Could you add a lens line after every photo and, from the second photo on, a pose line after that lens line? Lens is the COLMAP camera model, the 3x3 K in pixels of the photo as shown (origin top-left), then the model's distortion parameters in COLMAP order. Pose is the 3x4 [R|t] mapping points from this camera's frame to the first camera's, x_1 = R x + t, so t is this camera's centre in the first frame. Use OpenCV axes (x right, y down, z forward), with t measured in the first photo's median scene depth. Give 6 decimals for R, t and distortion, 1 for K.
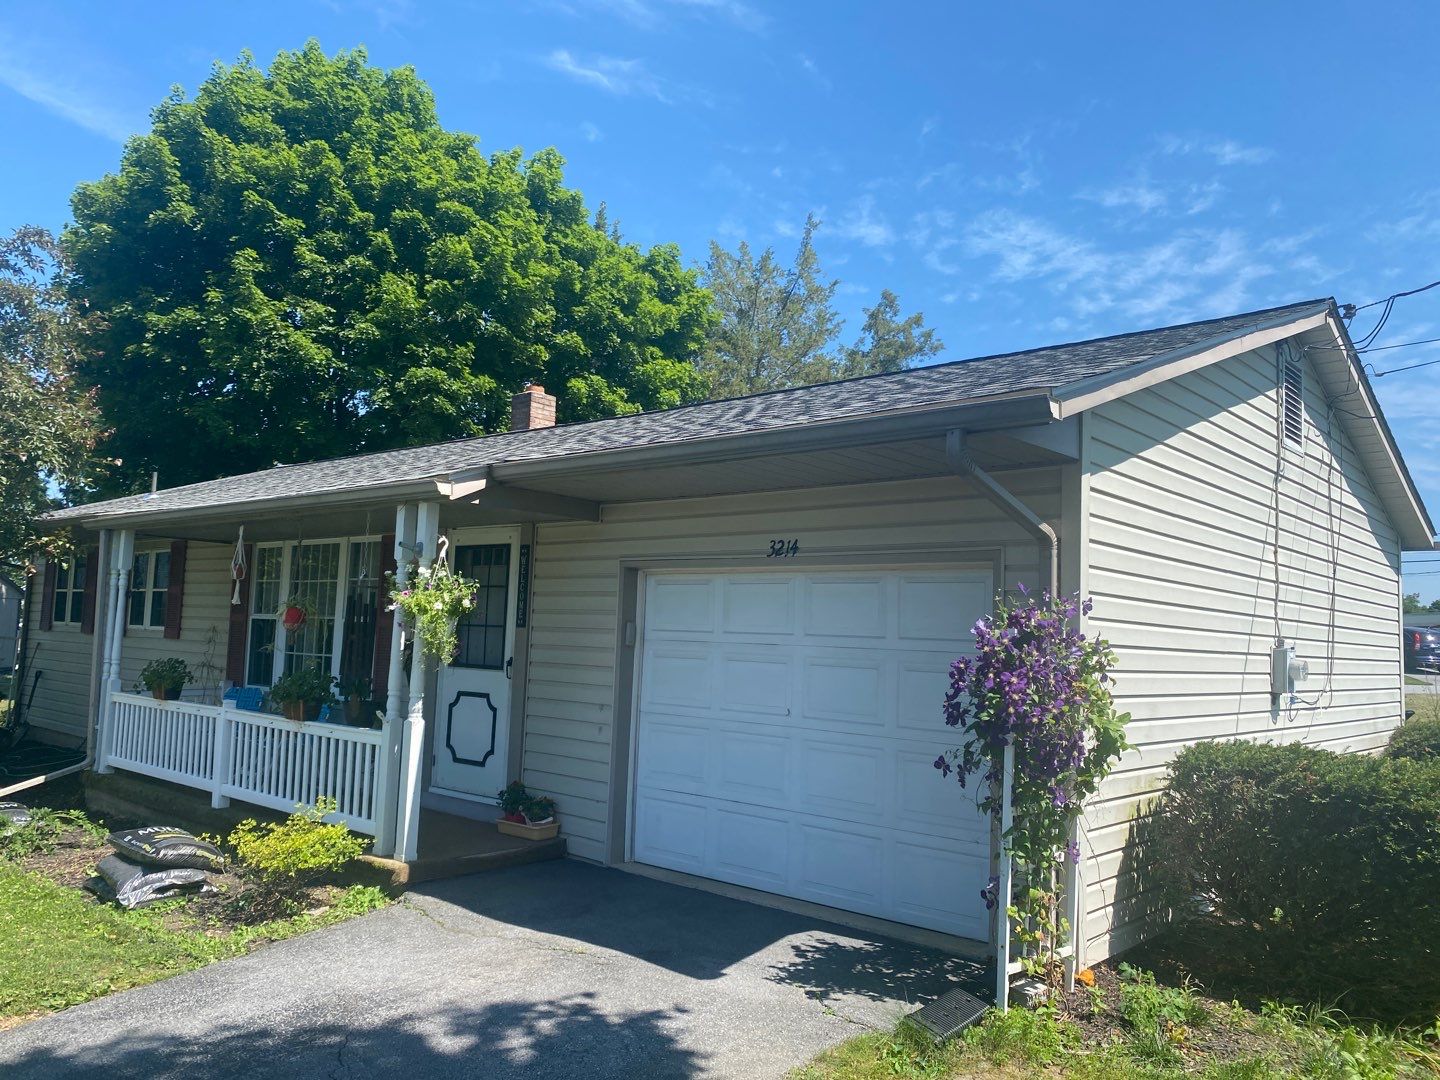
lens RADIAL K [[1108.5, 0, 720.0], [0, 1108.5, 540.0], [0, 0, 1]] dist [0.001510, 0.000202]
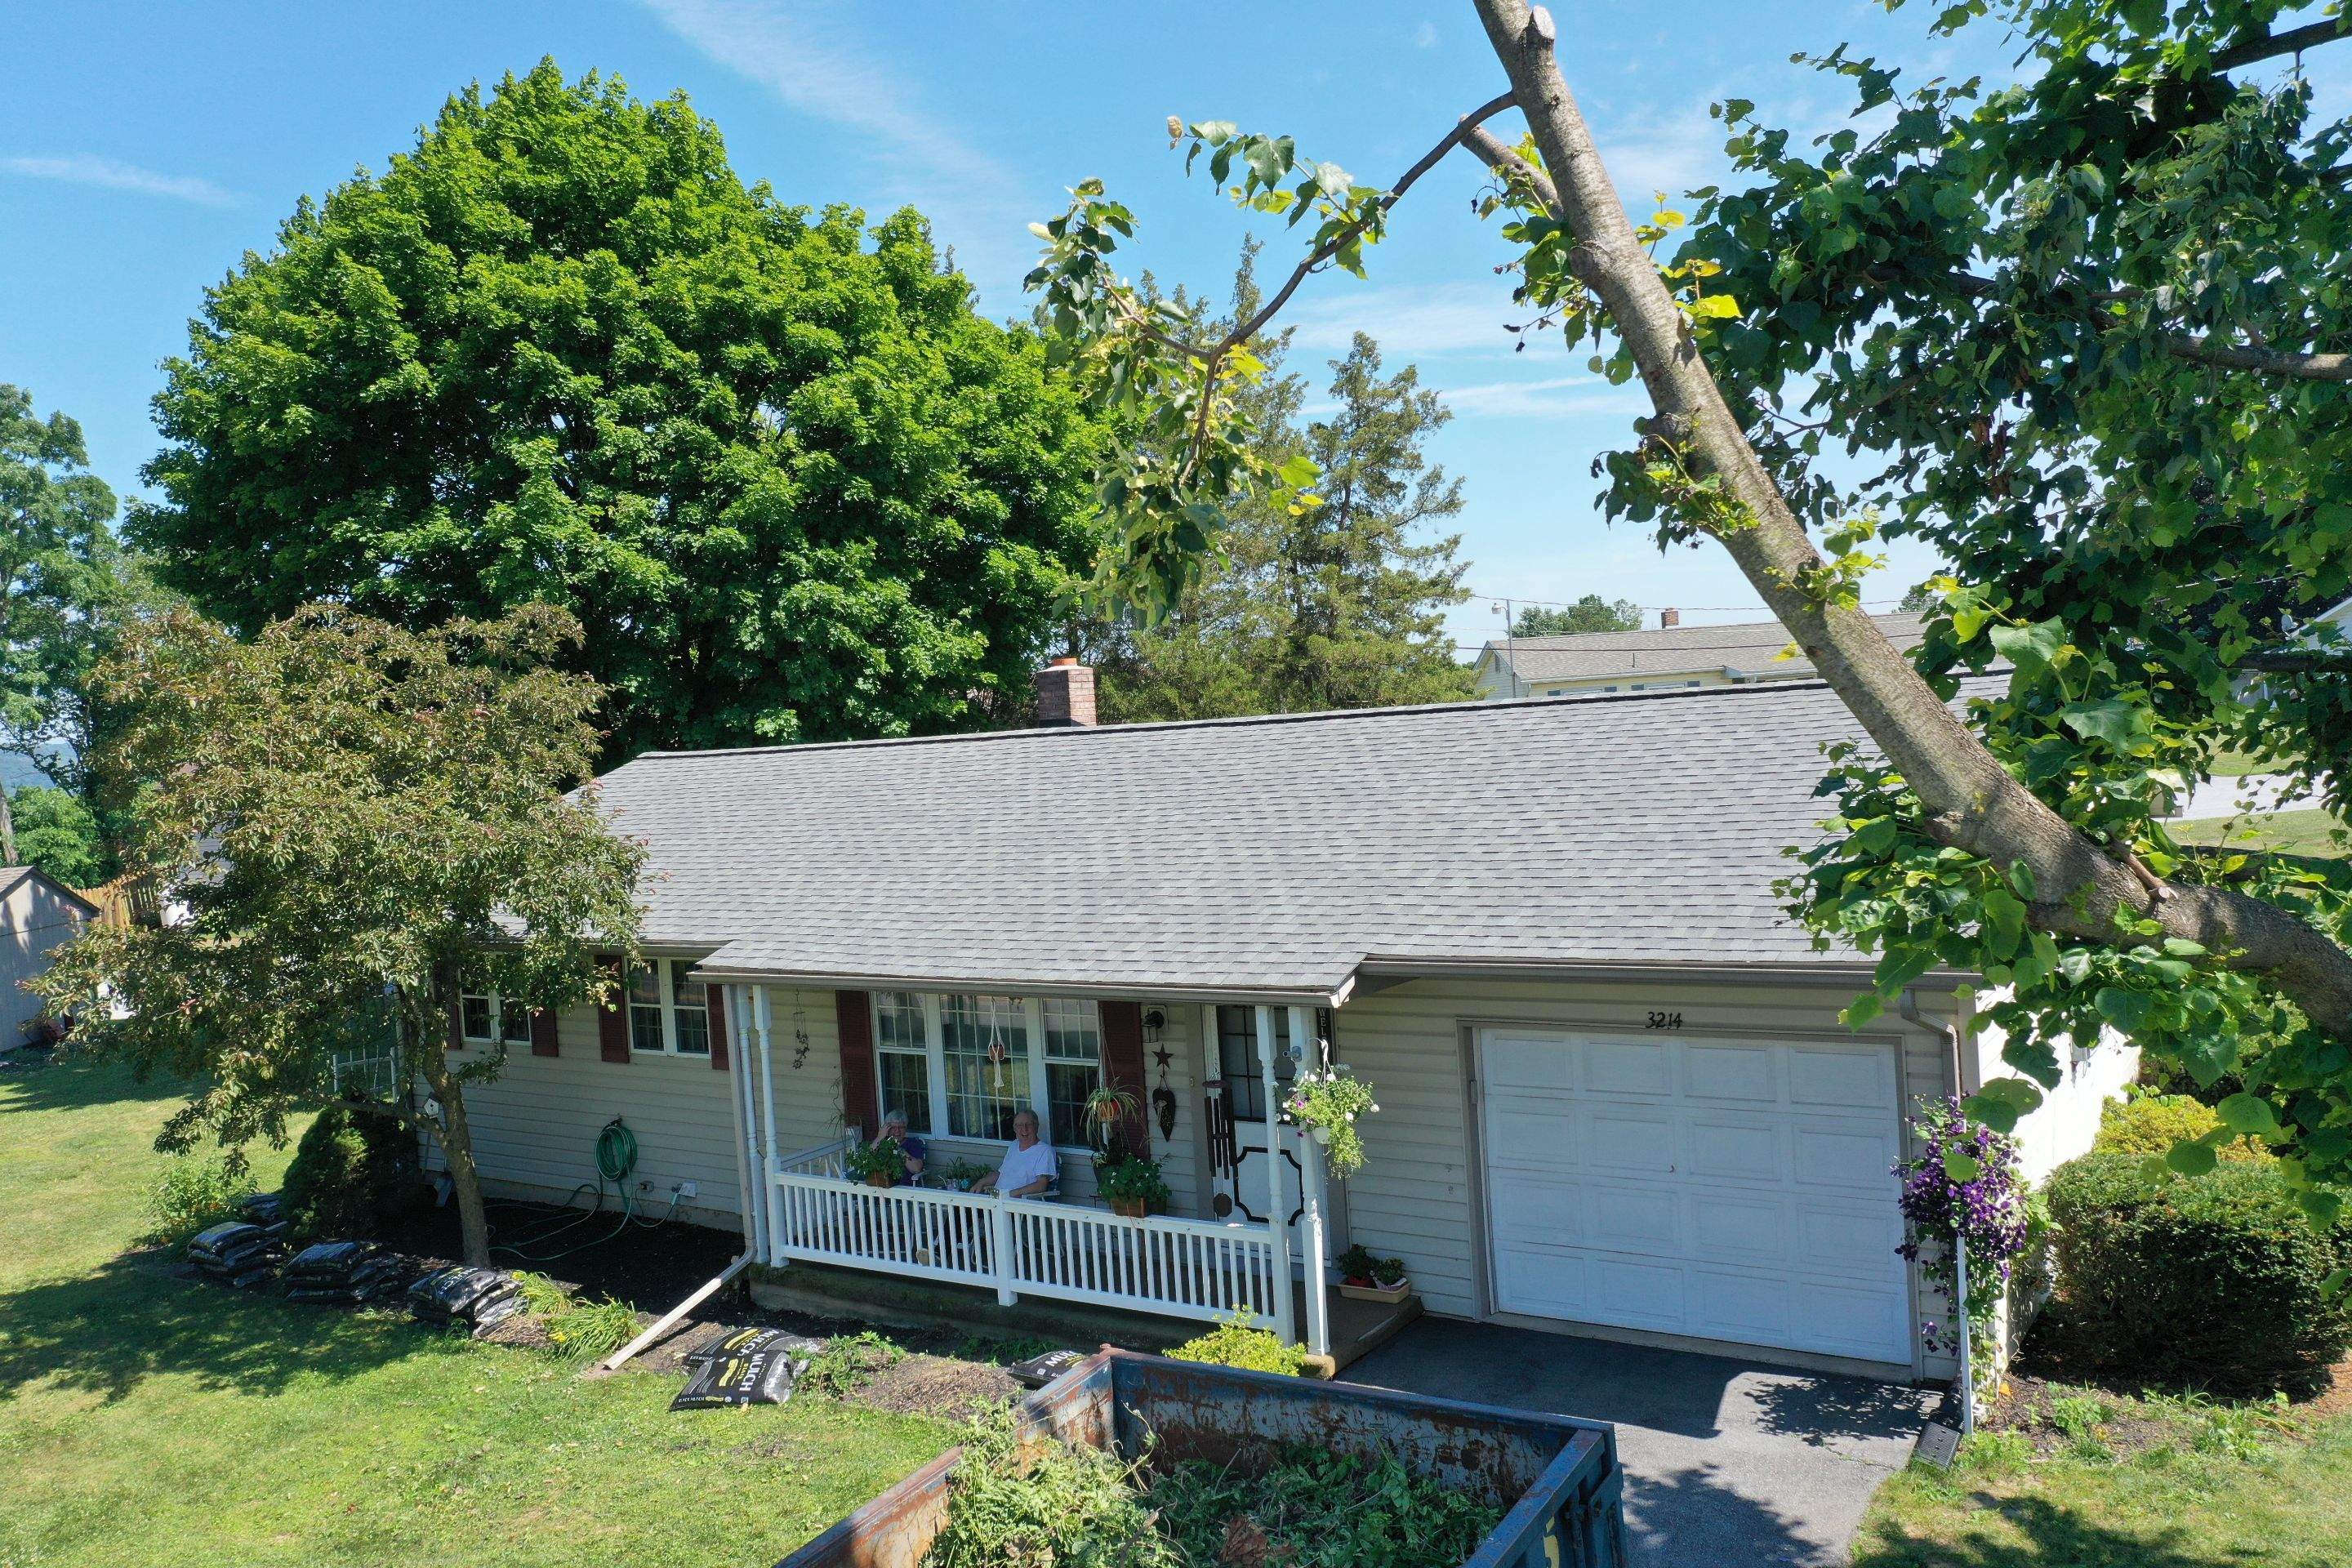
lens RADIAL K [[1863.8, 0, 1194.1], [0, 1863.8, 715.6], [0, 0, 1]] dist [-0.077446, 0.108232]
pose [[0.986205, -0.100064, 0.131862, -0.188020], [0.088528, 0.991942, 0.090633, -0.153142], [-0.139869, -0.077709, 0.987116, -0.206889]]
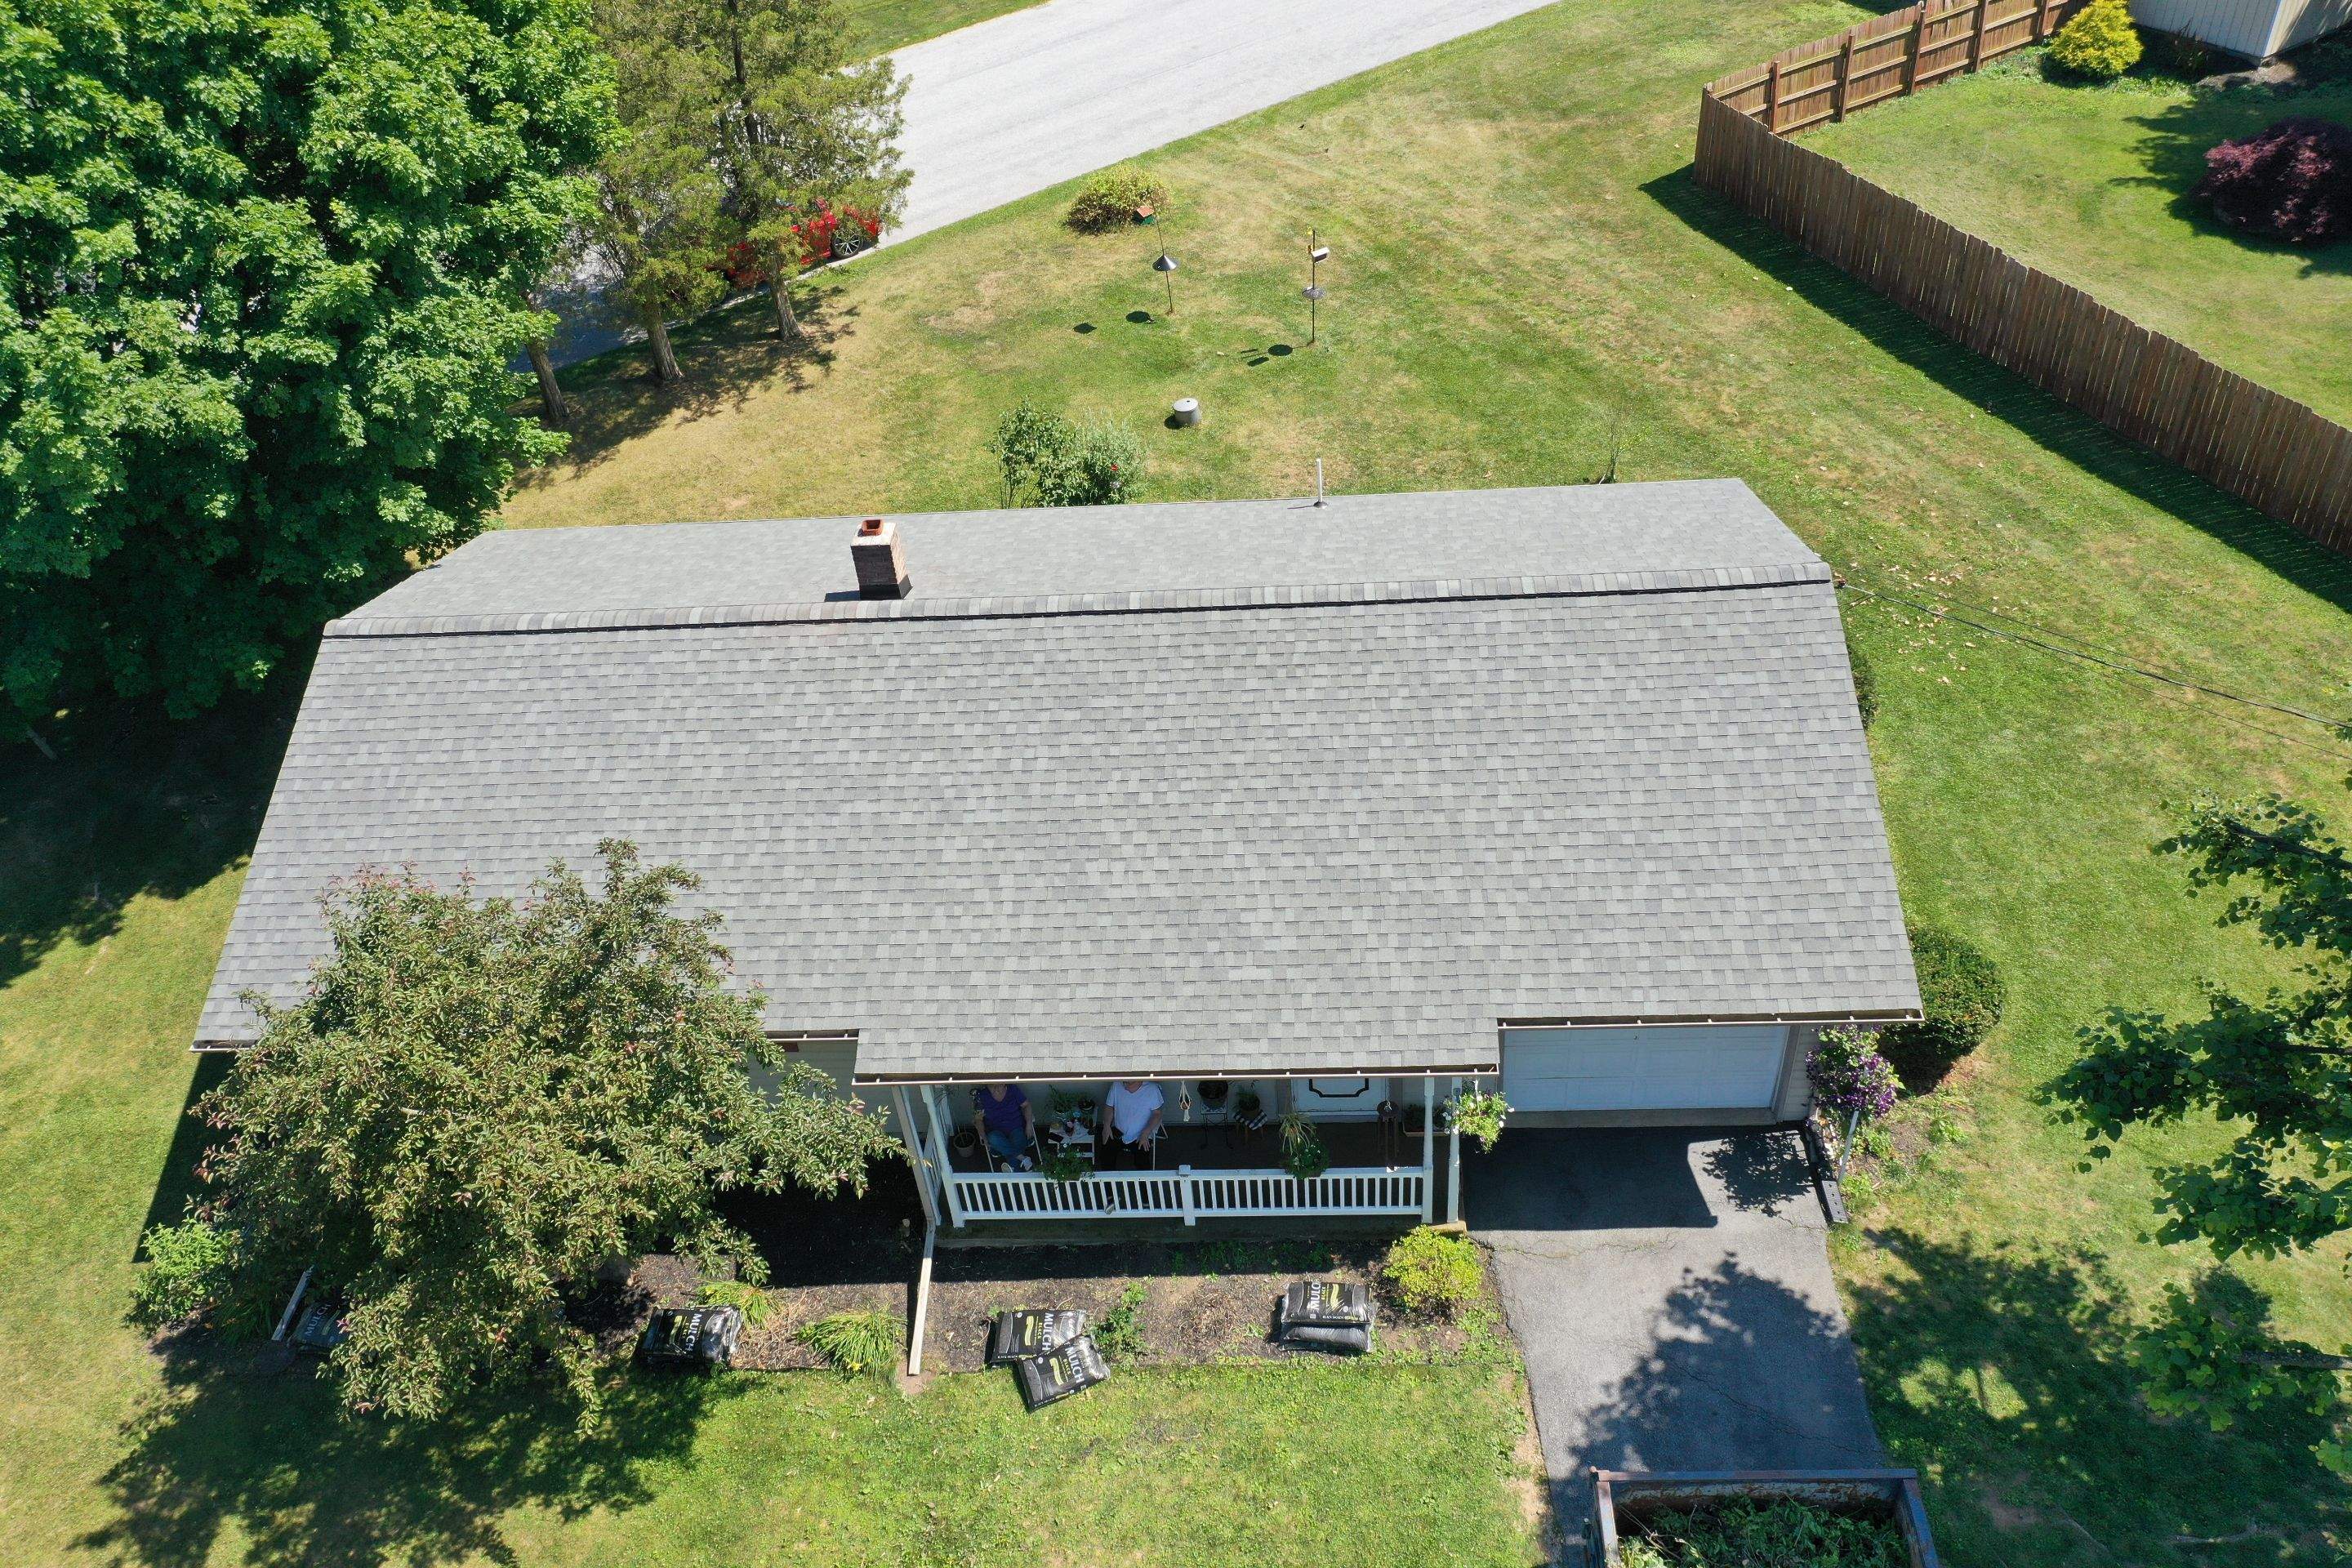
lens RADIAL K [[1833.5, 0, 1269.2], [0, 1833.5, 786.4], [0, 0, 1]] dist [0.000838, 0.004653]
pose [[0.776239, -0.457741, 0.433504, -0.443342], [0.051763, 0.731577, 0.679791, -0.645275], [-0.628310, -0.505241, 0.591572, -0.021161]]
